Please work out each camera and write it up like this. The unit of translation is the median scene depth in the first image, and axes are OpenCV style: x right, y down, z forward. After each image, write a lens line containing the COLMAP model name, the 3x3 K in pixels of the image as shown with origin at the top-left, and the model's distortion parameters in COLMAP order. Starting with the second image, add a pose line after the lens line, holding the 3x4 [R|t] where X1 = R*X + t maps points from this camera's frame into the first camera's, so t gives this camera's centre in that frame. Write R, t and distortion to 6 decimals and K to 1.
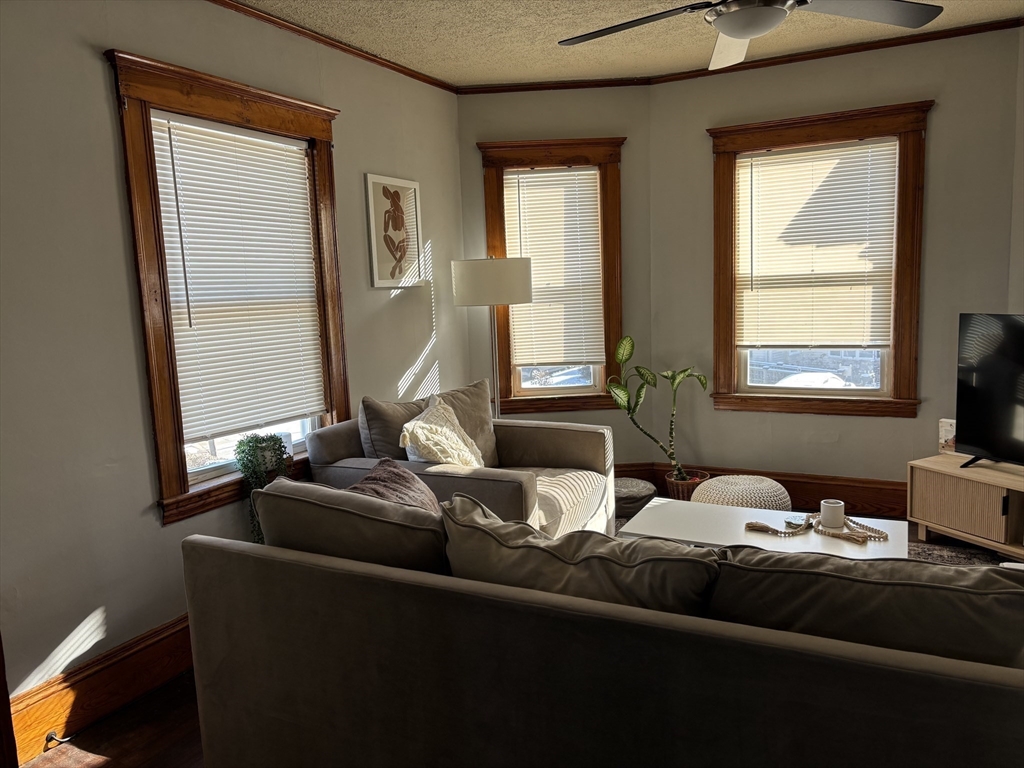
lens RADIAL K [[770.8, 0, 529.3], [0, 770.8, 386.5], [0, 0, 1]] dist [0.048531, -0.059418]
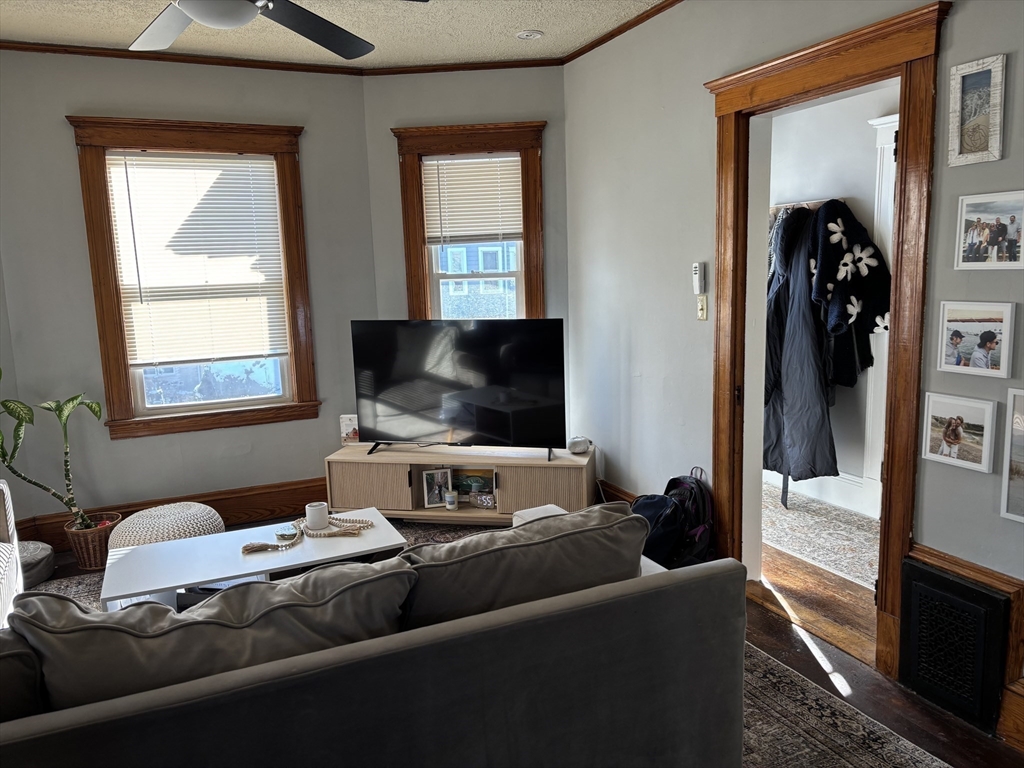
lens RADIAL K [[770.8, 0, 516.1], [0, 770.8, 387.8], [0, 0, 1]] dist [0.048531, -0.059418]
pose [[0.618843, -0.100684, 0.779035, -0.172165], [0.113807, 0.992780, 0.037904, -0.010687], [-0.777227, 0.065203, 0.625833, 0.103048]]
